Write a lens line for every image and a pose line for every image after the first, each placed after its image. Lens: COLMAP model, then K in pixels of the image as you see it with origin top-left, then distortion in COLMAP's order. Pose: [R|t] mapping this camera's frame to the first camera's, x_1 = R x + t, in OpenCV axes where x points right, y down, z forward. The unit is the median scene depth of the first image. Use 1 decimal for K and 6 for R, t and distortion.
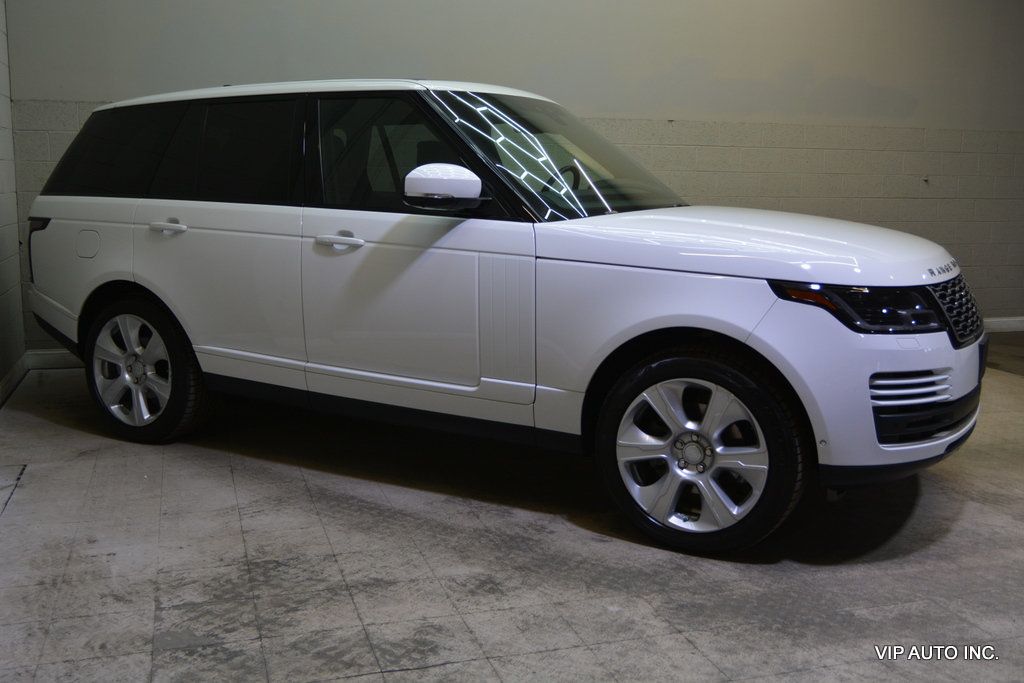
lens RADIAL K [[1011.8, 0, 512.0], [0, 1011.8, 341.5], [0, 0, 1]] dist [-0.005356, -0.005175]
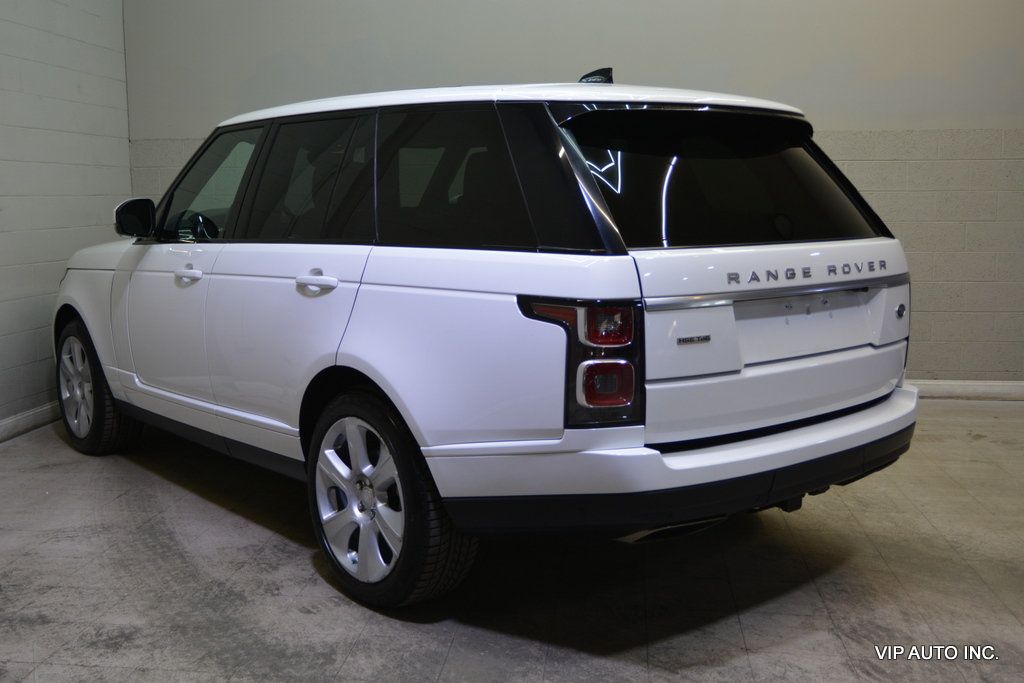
lens RADIAL K [[1062.6, 0, 512.0], [0, 1062.6, 341.5], [0, 0, 1]] dist [-0.010507, 0.002349]
pose [[0.912172, 0.037881, -0.408054, 0.688472], [-0.048783, 0.998676, -0.016340, -0.039224], [0.406894, 0.034811, 0.912812, 0.223567]]
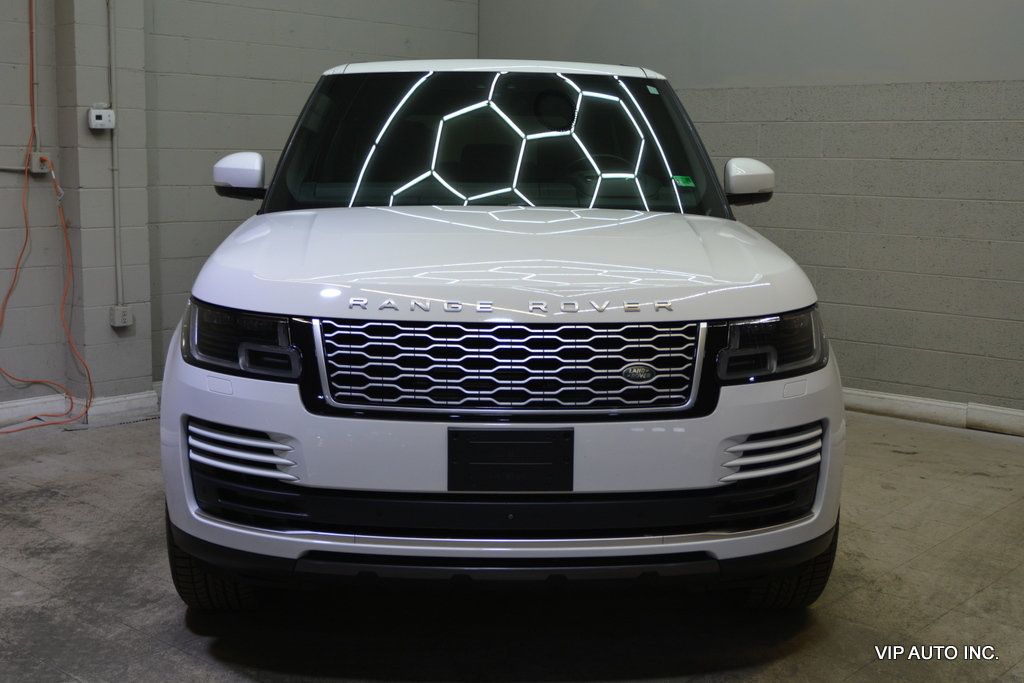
lens RADIAL K [[1263.2, 0, 512.0], [0, 1263.2, 341.5], [0, 0, 1]] dist [-0.017143, -0.009076]
pose [[0.513919, 0.118813, -0.849571, 1.272436], [-0.145151, 0.988126, 0.050386, -0.106579], [0.845469, 0.097422, 0.525063, 0.679451]]
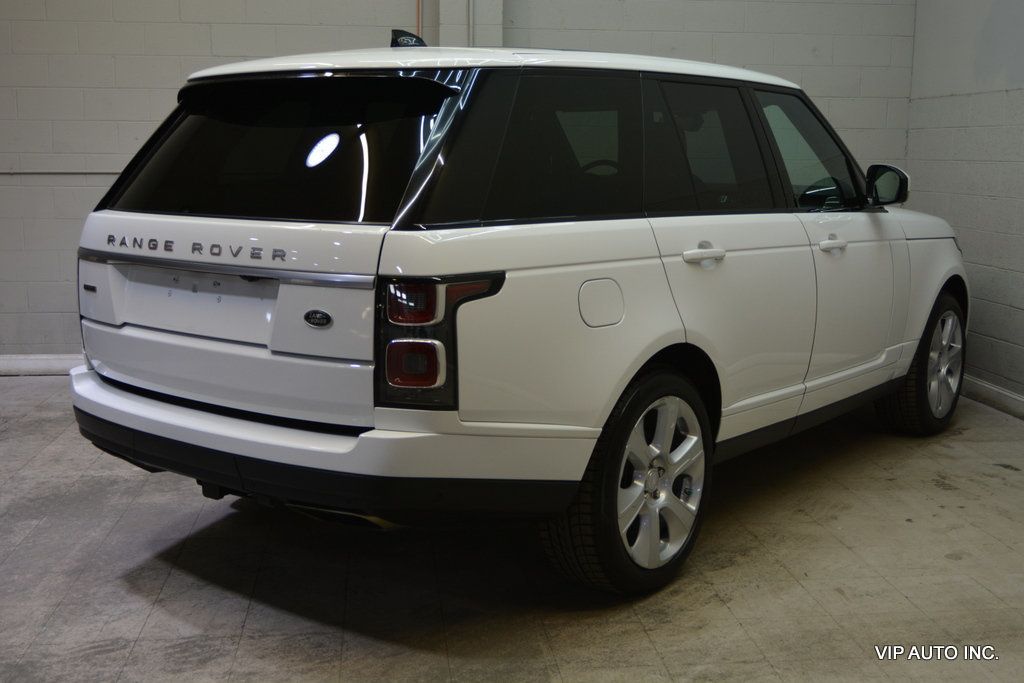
lens RADIAL K [[1185.5, 0, 512.0], [0, 1185.5, 341.5], [0, 0, 1]] dist [-0.007174, 0.005482]
pose [[-0.205143, 0.140849, -0.968544, 1.465255], [-0.169150, 0.969598, 0.176829, -0.274049], [0.964005, 0.200104, -0.175081, 1.633699]]
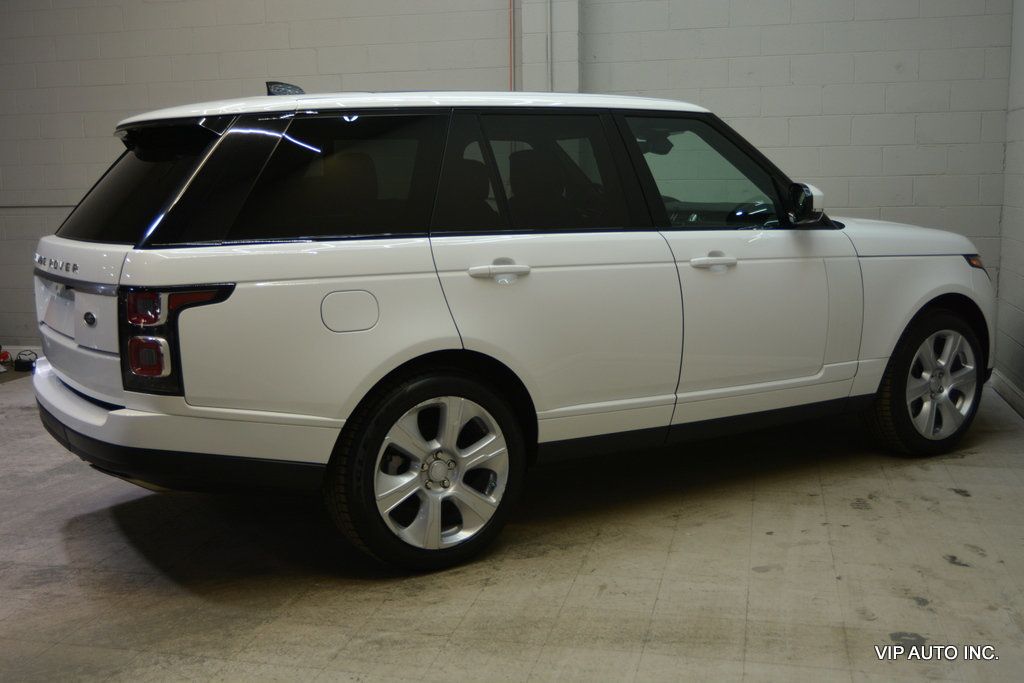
lens RADIAL K [[1115.3, 0, 512.0], [0, 1115.3, 341.5], [0, 0, 1]] dist [-0.012488, -0.003524]
pose [[-0.530090, 0.121093, -0.839250, 1.305289], [-0.126837, 0.967292, 0.219680, -0.373685], [0.838401, 0.222898, -0.497393, 2.215397]]
